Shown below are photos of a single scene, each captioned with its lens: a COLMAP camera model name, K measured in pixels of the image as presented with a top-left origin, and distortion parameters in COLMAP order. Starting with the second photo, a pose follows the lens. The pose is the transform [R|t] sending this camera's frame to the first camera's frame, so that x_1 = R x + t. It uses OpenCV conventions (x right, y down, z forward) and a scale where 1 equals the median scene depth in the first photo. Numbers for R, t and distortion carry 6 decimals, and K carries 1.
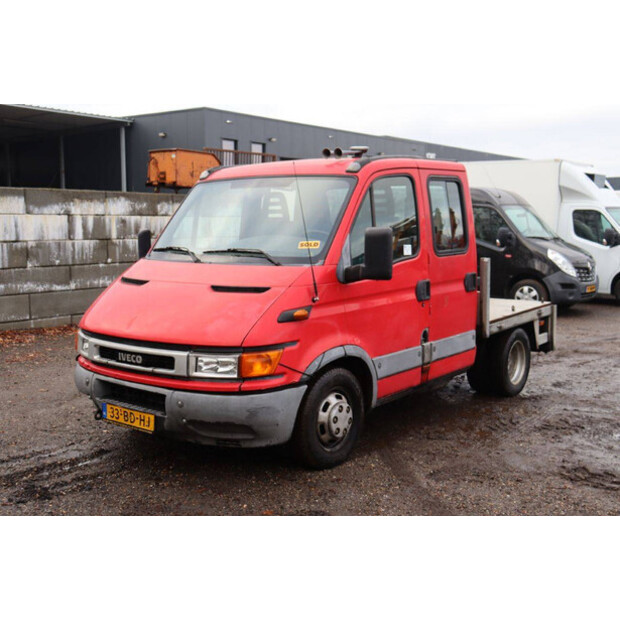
lens RADIAL K [[786.8, 0, 319.6], [0, 786.8, 323.7], [0, 0, 1]] dist [0.022081, 0.000000]
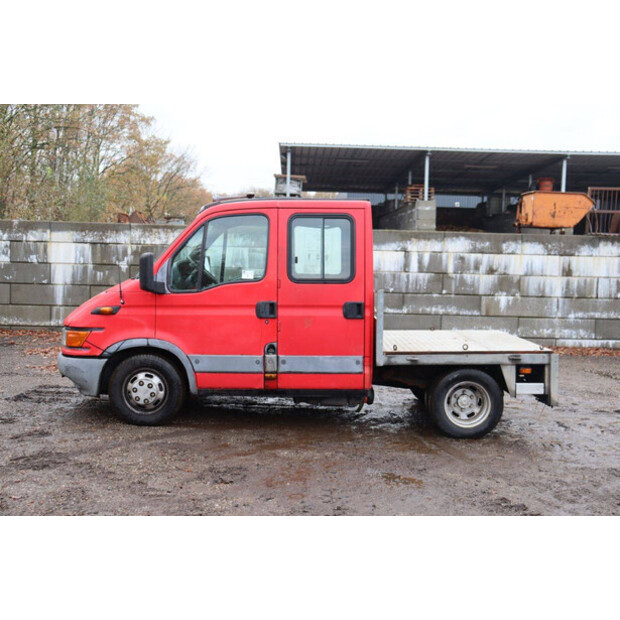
lens RADIAL K [[786.8, 0, 303.9], [0, 786.8, 314.7], [0, 0, 1]] dist [0.022081, 0.000000]
pose [[0.602916, 0.076267, -0.794151, 1.084728], [-0.129065, 0.991632, -0.002753, -0.037629], [0.787296, 0.104157, 0.607715, 0.313316]]
